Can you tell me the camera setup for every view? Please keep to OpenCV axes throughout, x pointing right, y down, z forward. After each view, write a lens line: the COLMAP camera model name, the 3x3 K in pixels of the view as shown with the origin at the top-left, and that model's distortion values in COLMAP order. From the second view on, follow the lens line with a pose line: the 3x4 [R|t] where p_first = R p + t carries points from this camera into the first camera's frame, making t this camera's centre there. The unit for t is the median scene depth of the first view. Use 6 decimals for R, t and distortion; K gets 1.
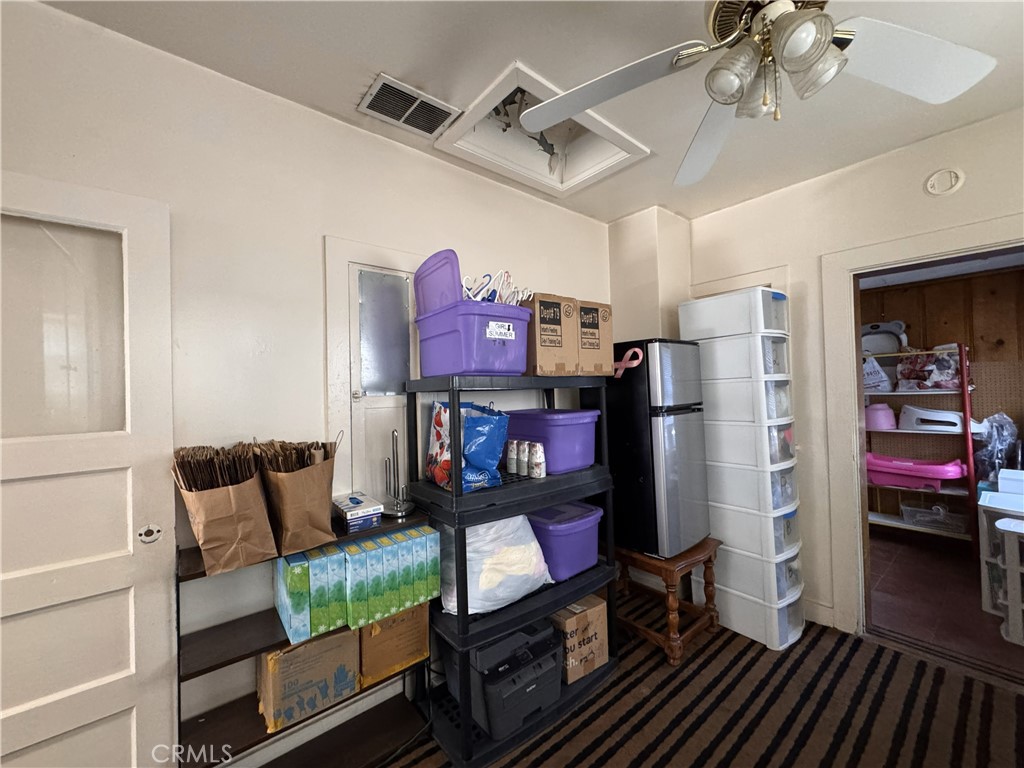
lens RADIAL K [[408.7, 0, 511.9], [0, 408.7, 382.9], [0, 0, 1]] dist [-0.002193, 0.000406]
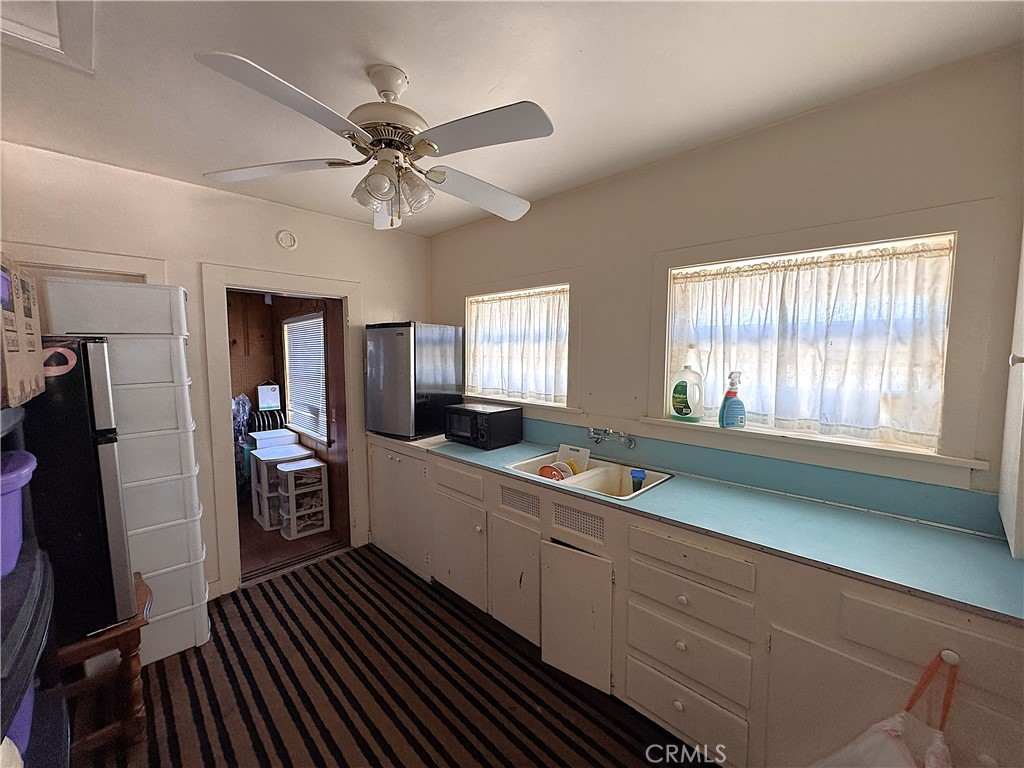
lens RADIAL K [[408.7, 0, 511.7], [0, 408.7, 382.9], [0, 0, 1]] dist [-0.002193, 0.000406]
pose [[-0.107564, -0.052772, 0.992797, -0.451511], [-0.011494, 0.998590, 0.051835, -0.072642], [-0.994132, -0.005835, -0.108019, 0.350771]]
